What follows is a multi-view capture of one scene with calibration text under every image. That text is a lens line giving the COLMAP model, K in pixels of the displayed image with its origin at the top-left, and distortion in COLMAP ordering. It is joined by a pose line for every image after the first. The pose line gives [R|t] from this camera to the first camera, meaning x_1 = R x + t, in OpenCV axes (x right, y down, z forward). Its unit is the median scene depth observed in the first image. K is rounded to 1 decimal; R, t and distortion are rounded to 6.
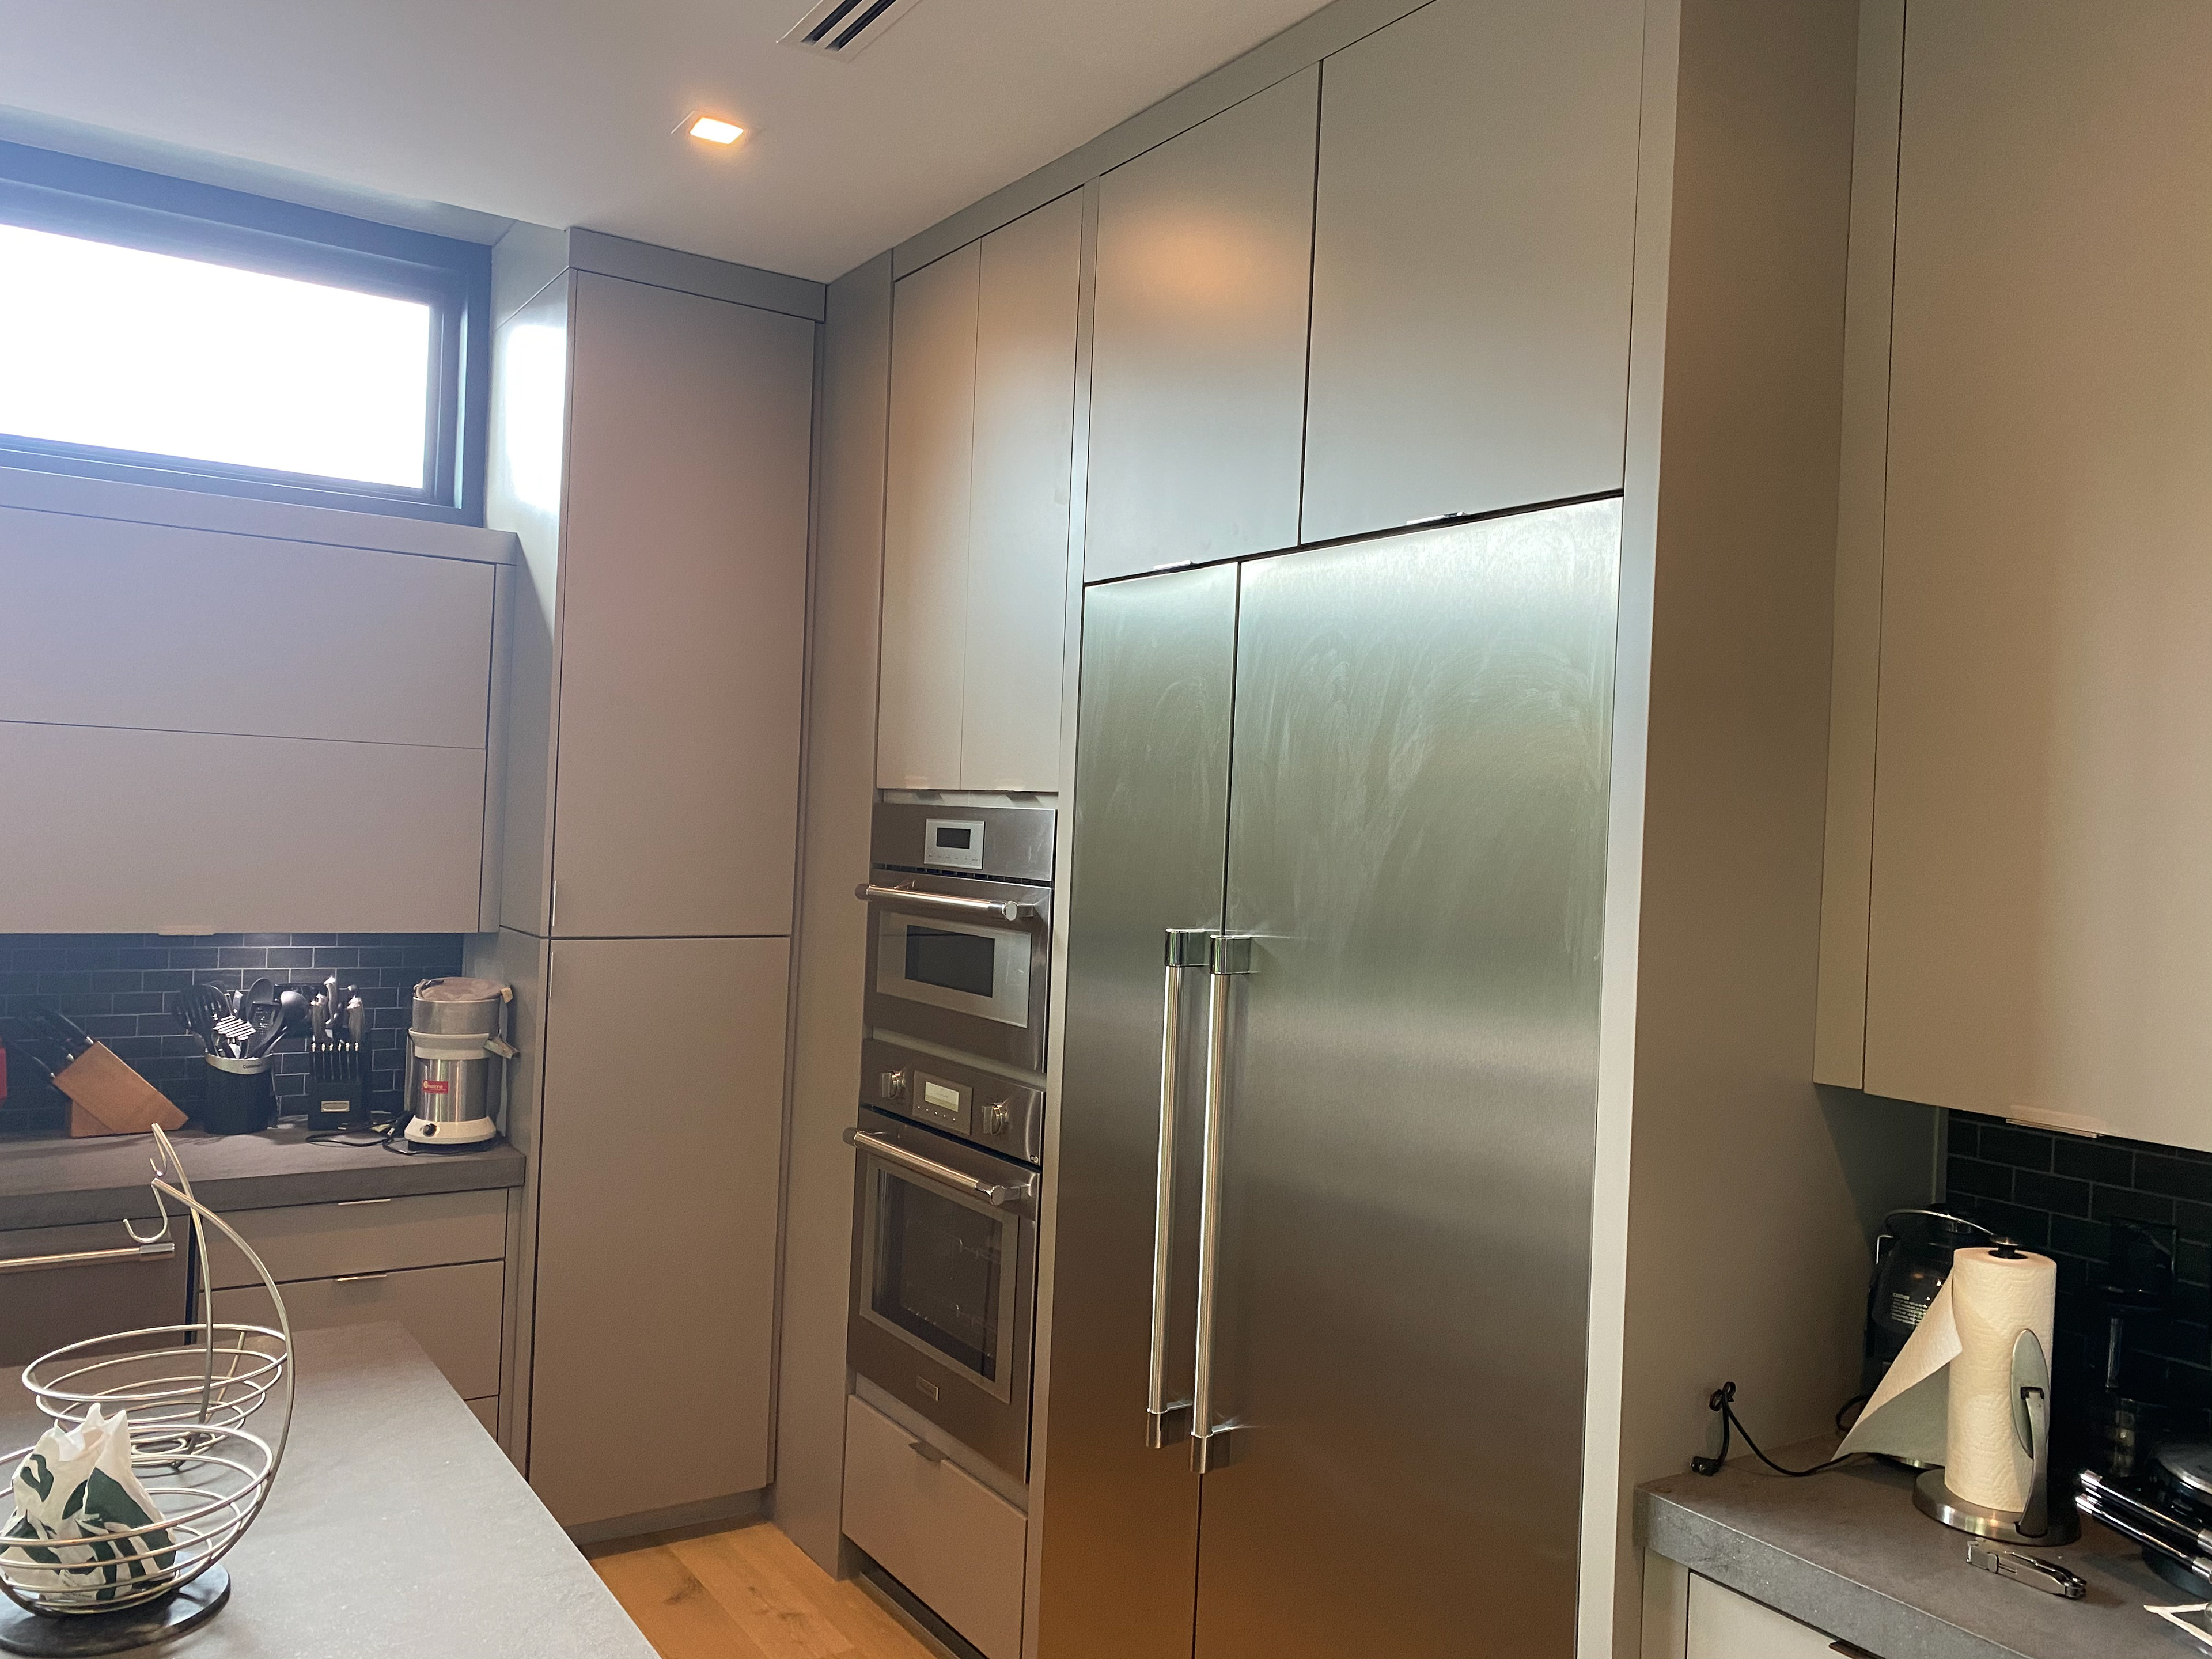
lens RADIAL K [[1678.0, 0, 1120.3], [0, 1678.0, 796.8], [0, 0, 1]] dist [0.025472, -0.025204]
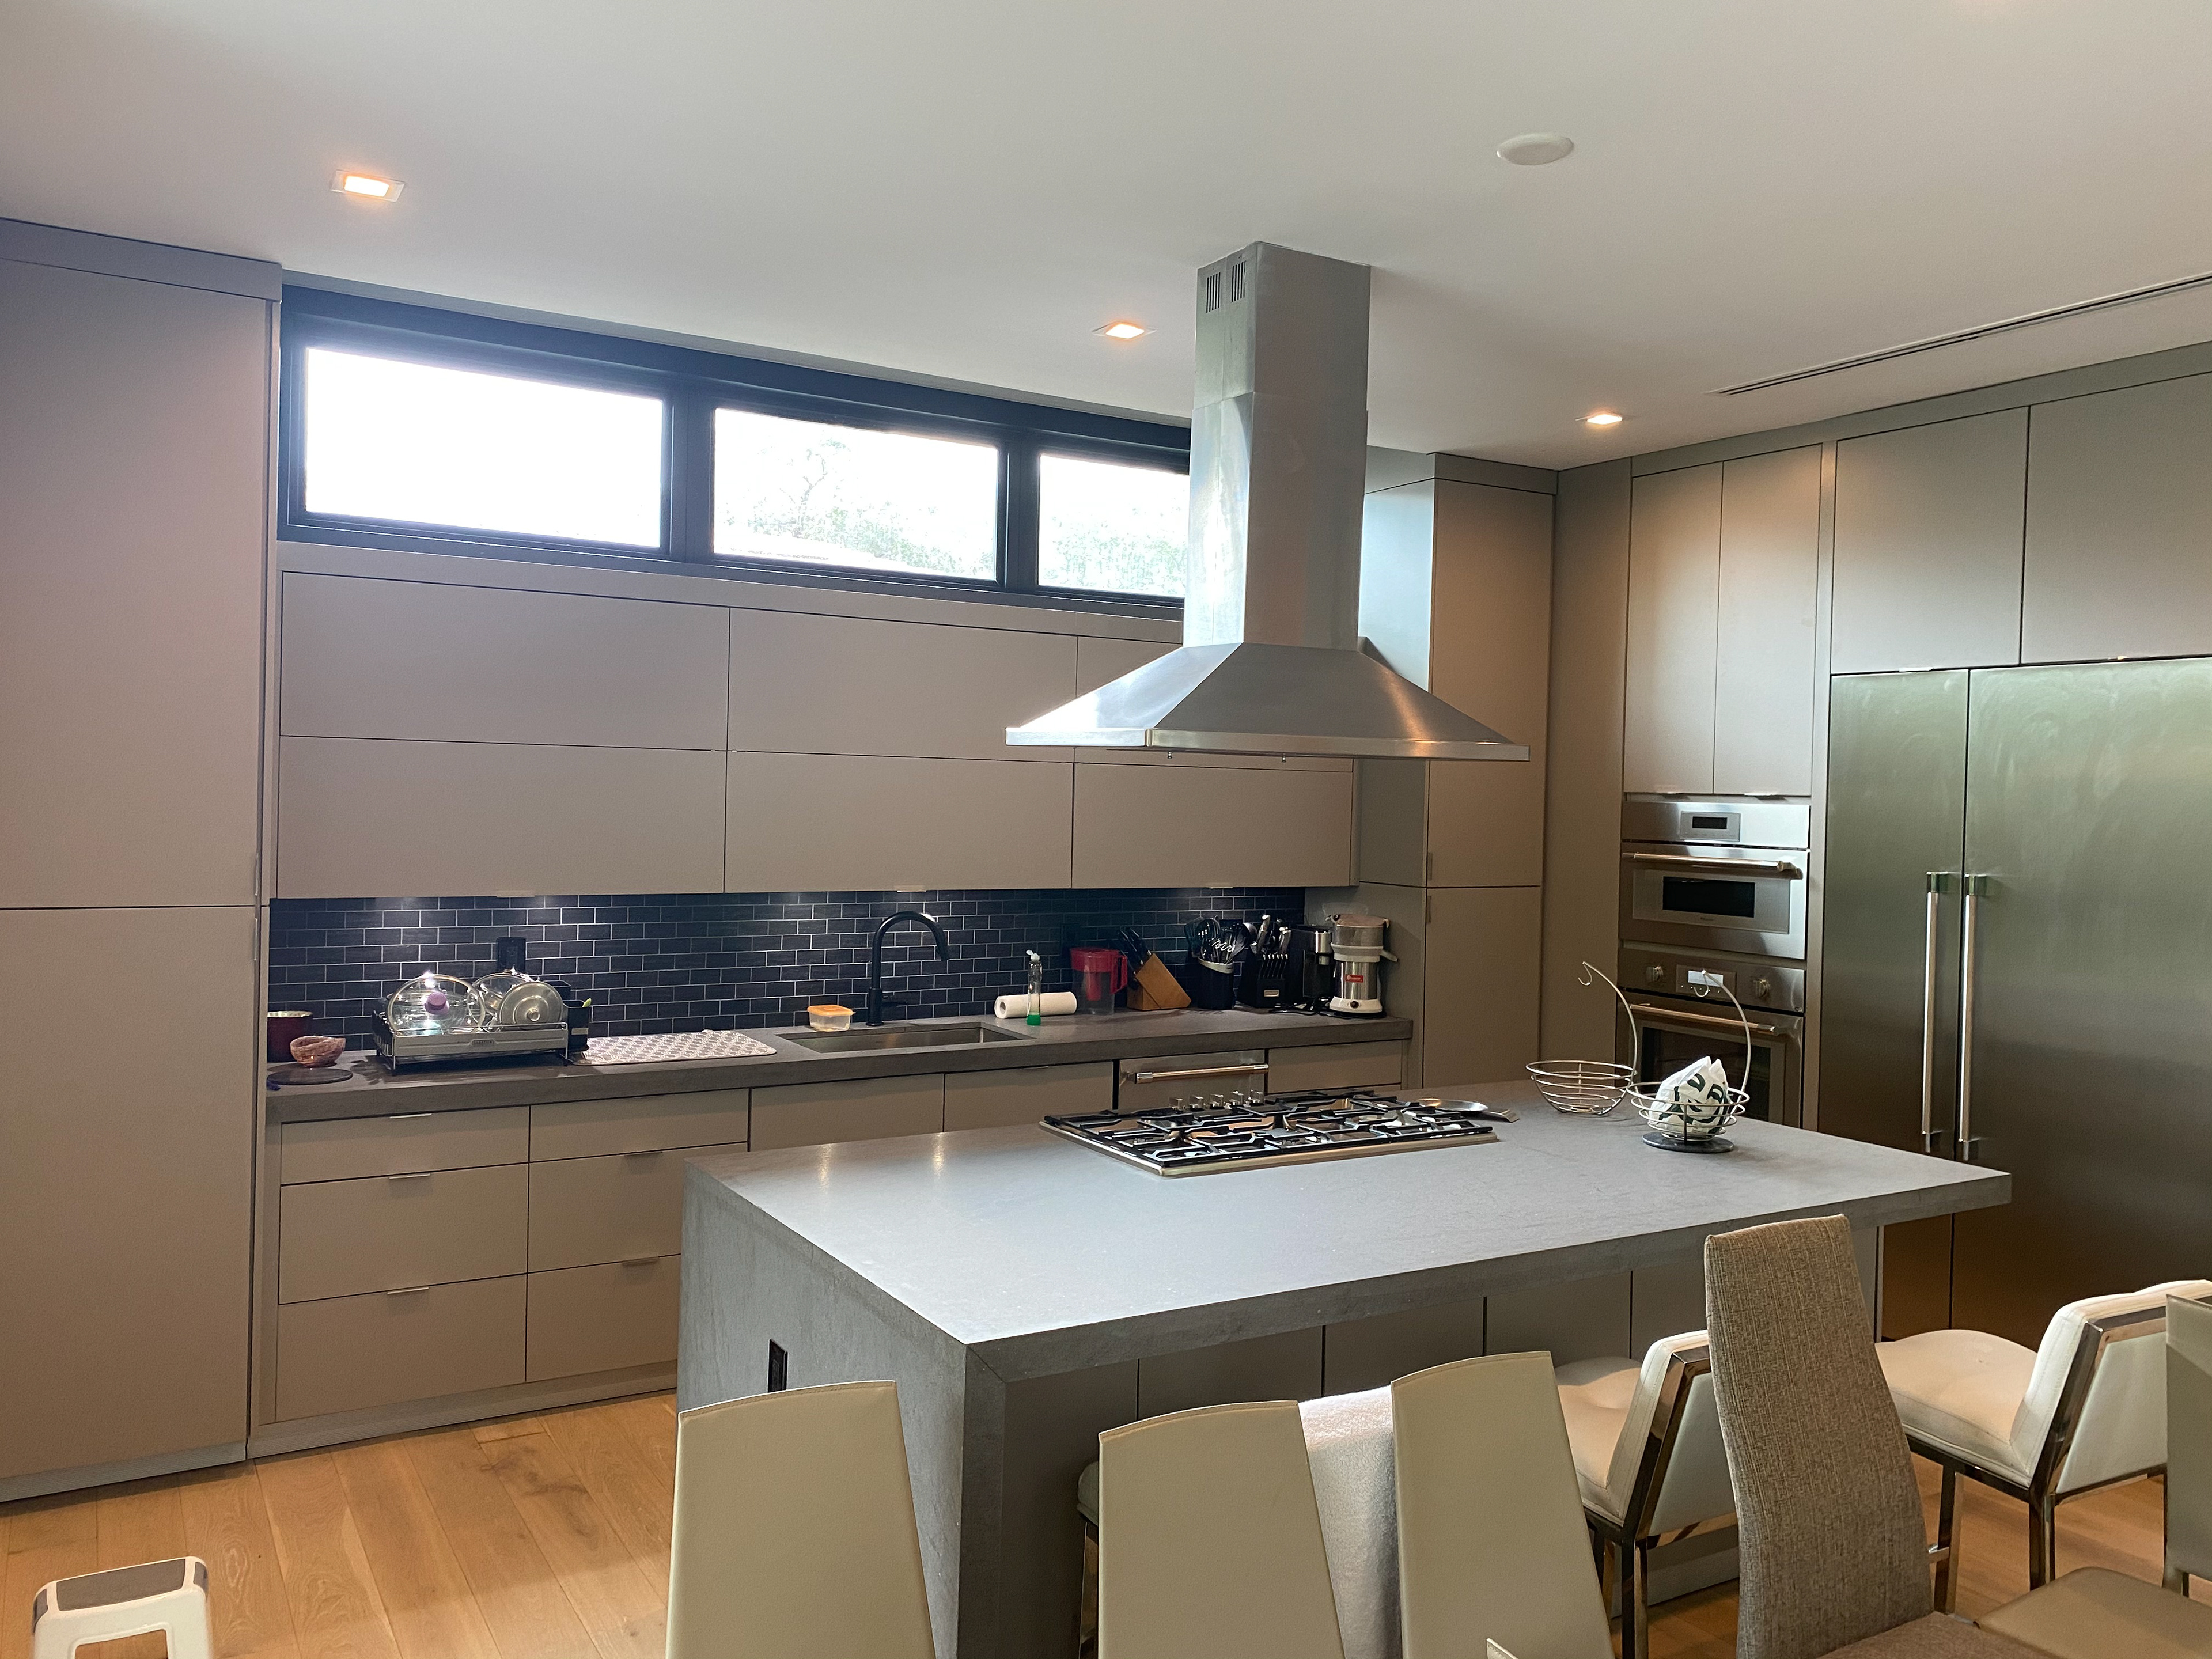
lens RADIAL K [[1678.0, 0, 1085.2], [0, 1678.0, 813.7], [0, 0, 1]] dist [0.025472, -0.025204]
pose [[0.998271, -0.015087, -0.056804, -0.578861], [0.016511, 0.999559, 0.024697, -0.033586], [0.056406, -0.025592, 0.998080, -0.648248]]
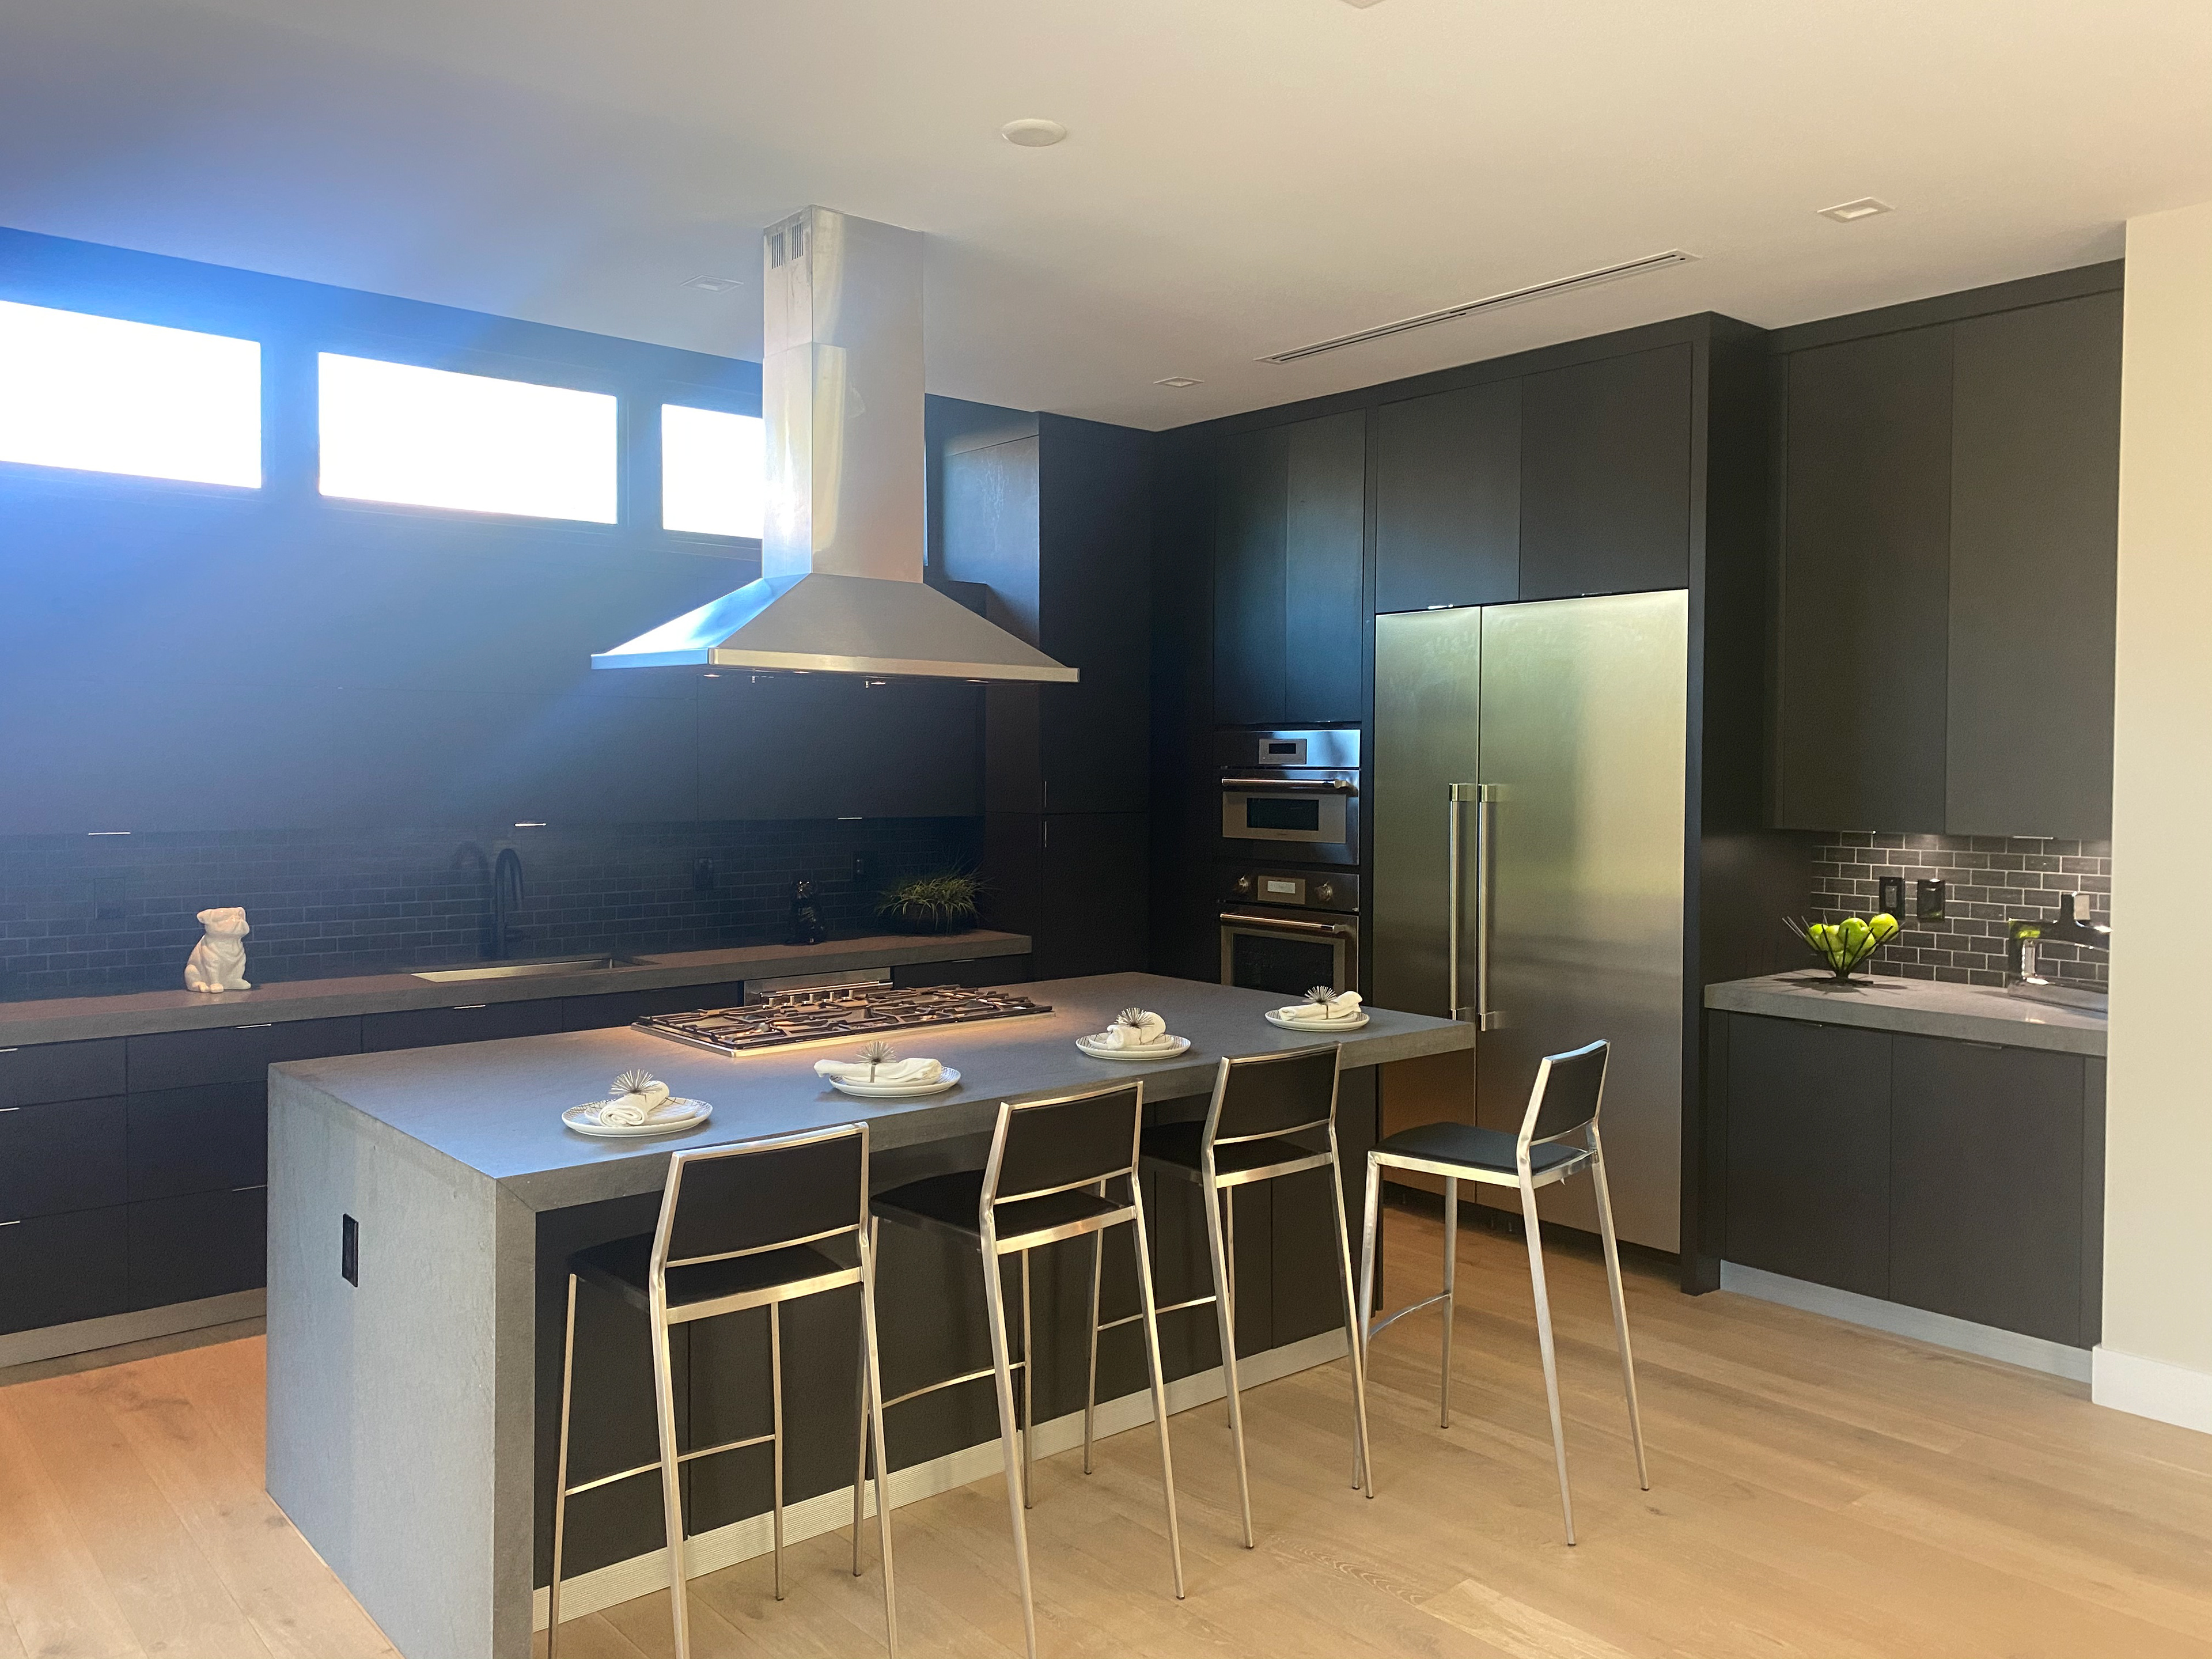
lens RADIAL K [[1678.0, 0, 1078.1], [0, 1678.0, 796.7], [0, 0, 1]] dist [0.025472, -0.025204]
pose [[0.993487, -0.035957, 0.108125, -0.488357], [0.032165, 0.998812, 0.036612, 0.002807], [-0.109313, -0.032896, 0.993463, -0.755189]]
